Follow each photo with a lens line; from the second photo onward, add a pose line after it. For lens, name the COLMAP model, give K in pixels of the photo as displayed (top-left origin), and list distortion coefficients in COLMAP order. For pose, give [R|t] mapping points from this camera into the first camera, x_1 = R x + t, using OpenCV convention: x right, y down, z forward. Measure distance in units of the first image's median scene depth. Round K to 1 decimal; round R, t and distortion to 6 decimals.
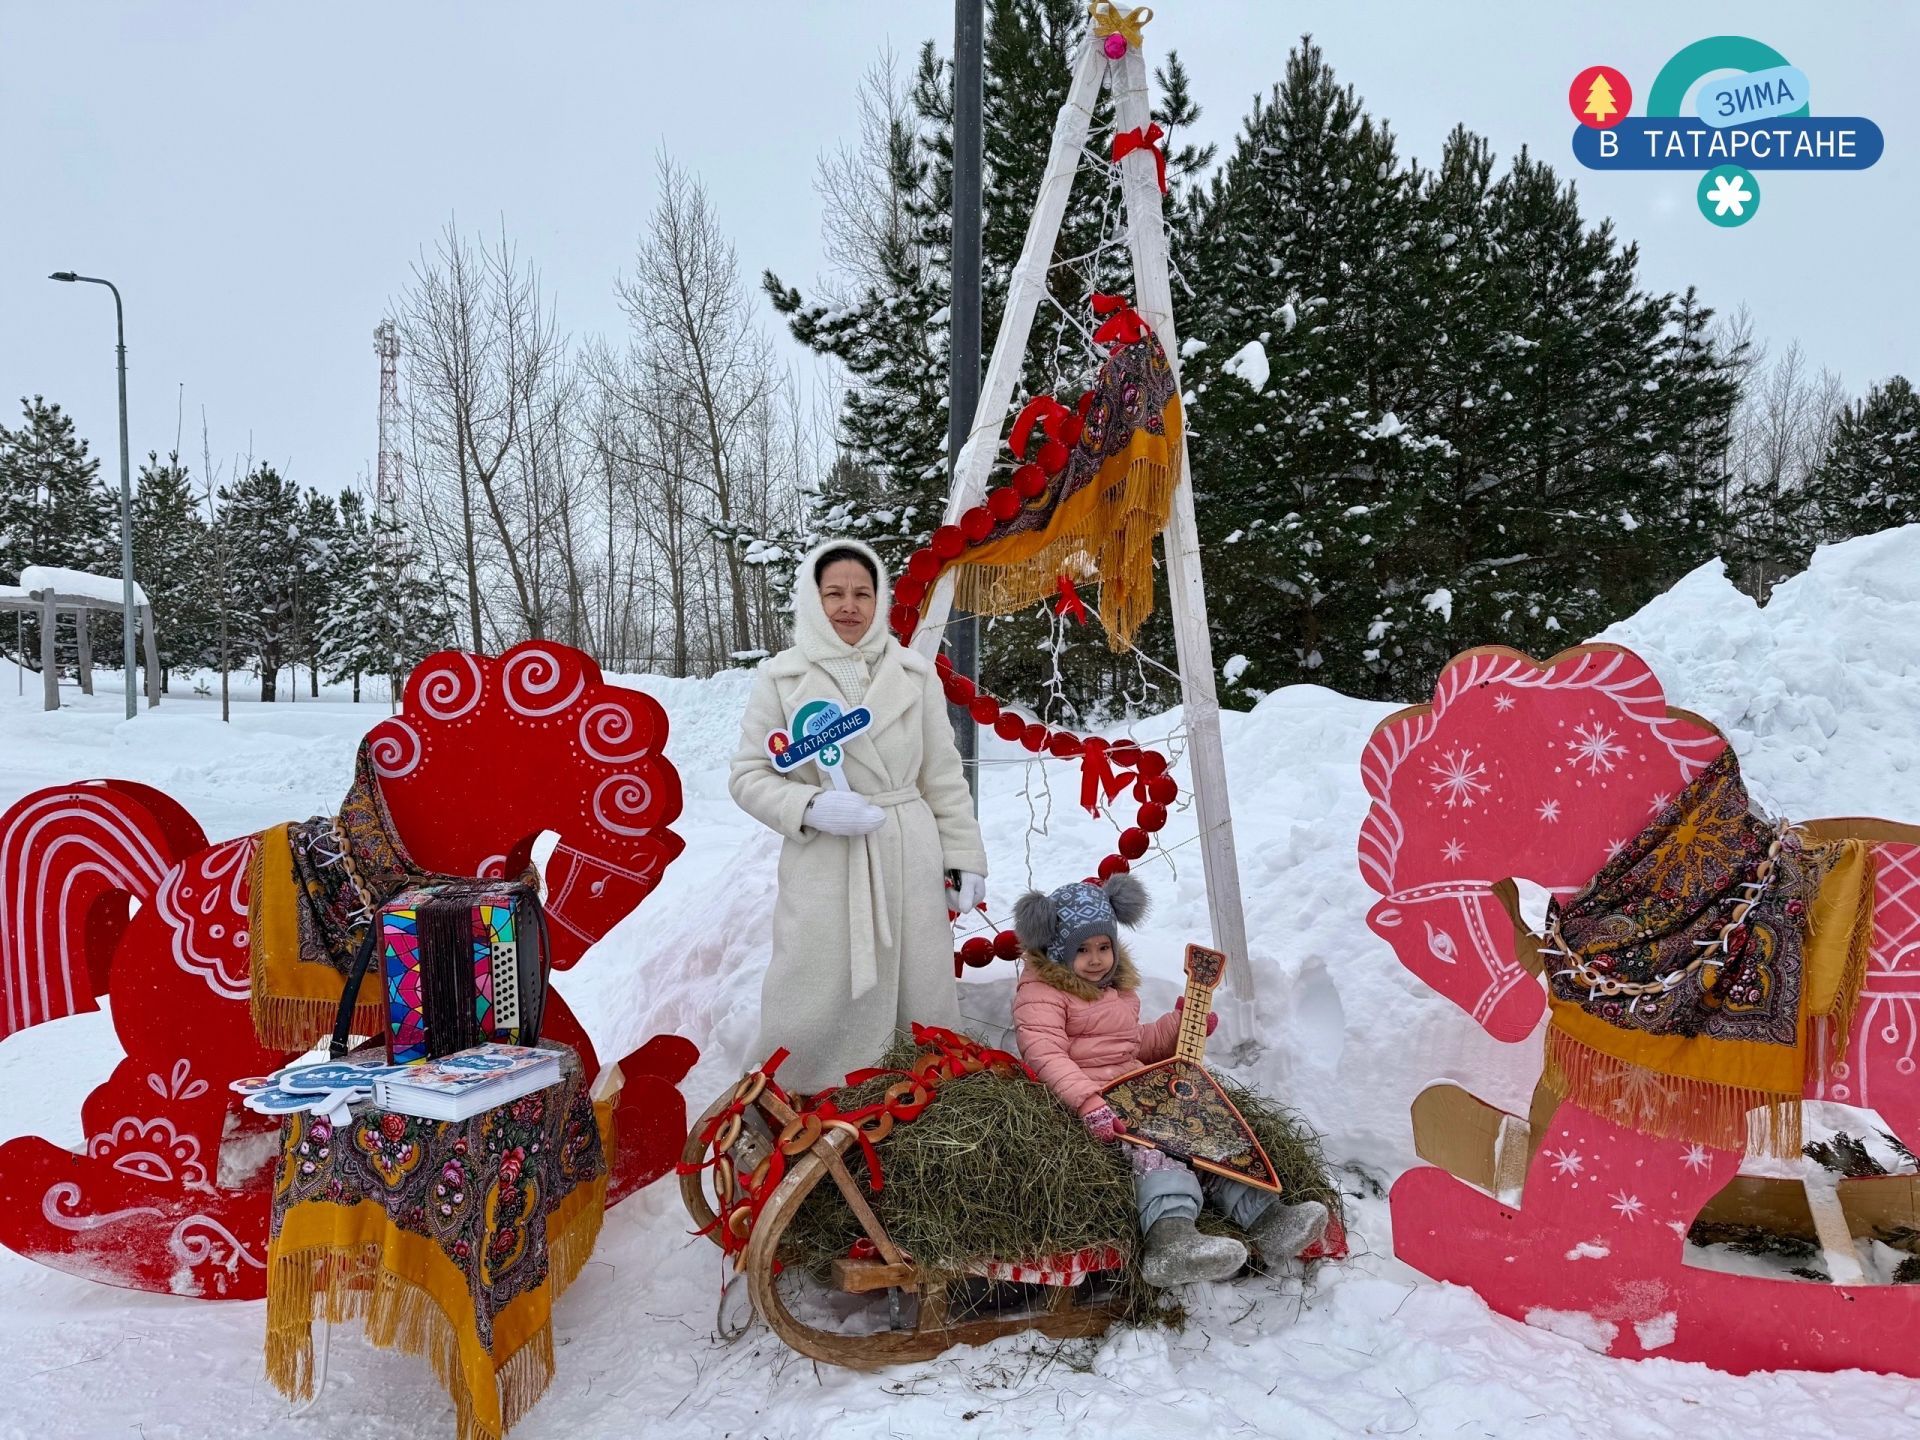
lens RADIAL K [[1348.6, 0, 960.8], [0, 1348.6, 723.7], [0, 0, 1]] dist [0.041766, -0.045797]
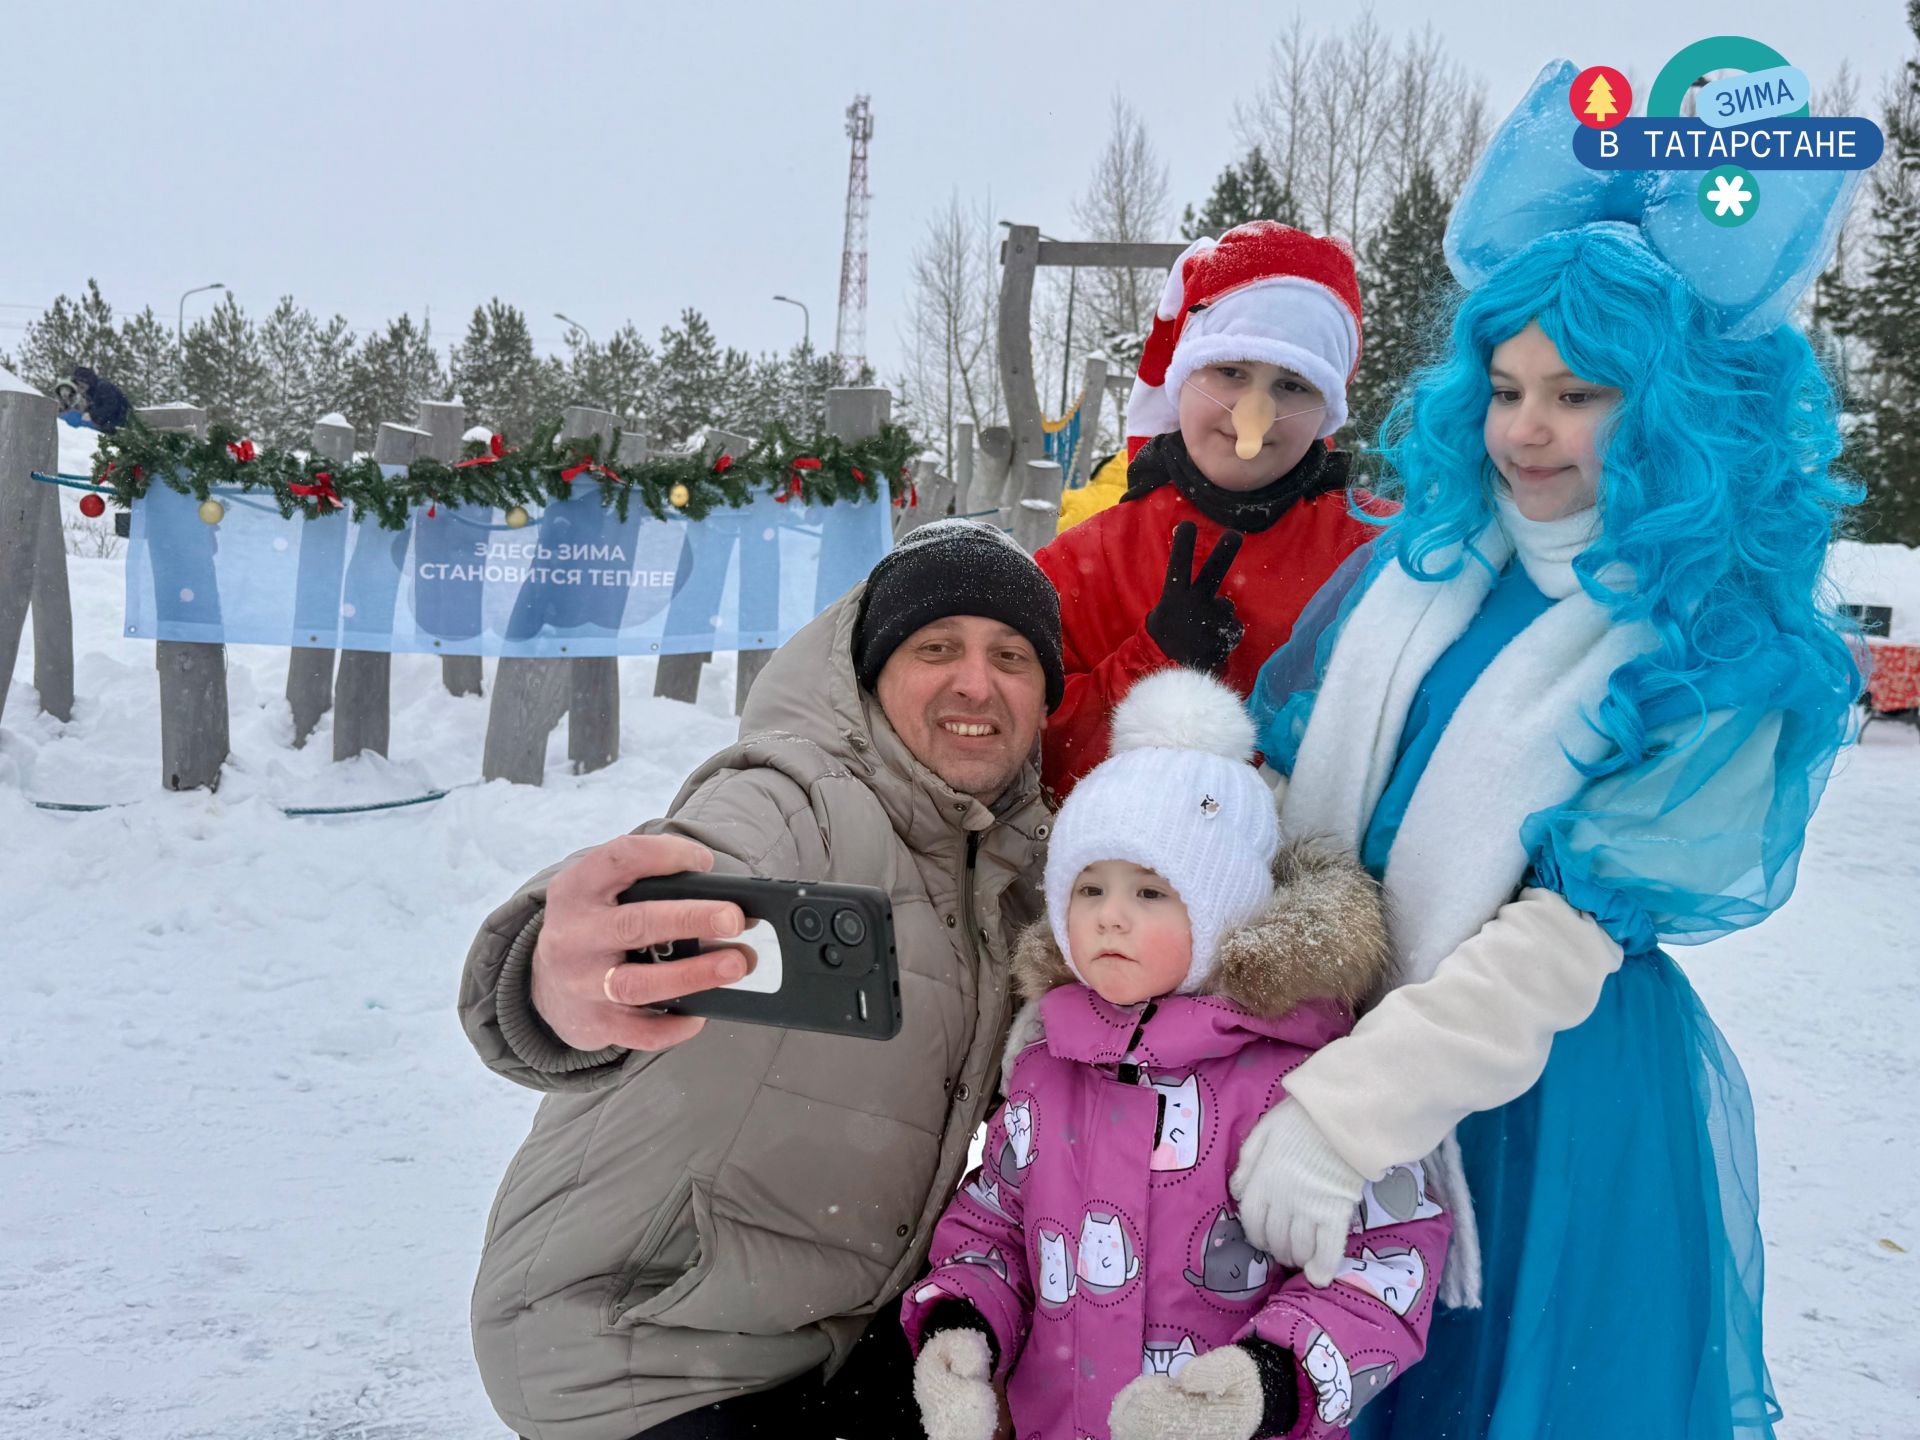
lens RADIAL K [[1900.9, 0, 951.4], [0, 1900.9, 724.3], [0, 0, 1]] dist [0.020341, 0.000000]
pose [[0.945239, 0.089527, -0.313860, 0.627245], [-0.069562, 0.994809, 0.074268, 0.089653], [0.318880, -0.048369, 0.946560, -1.926103]]
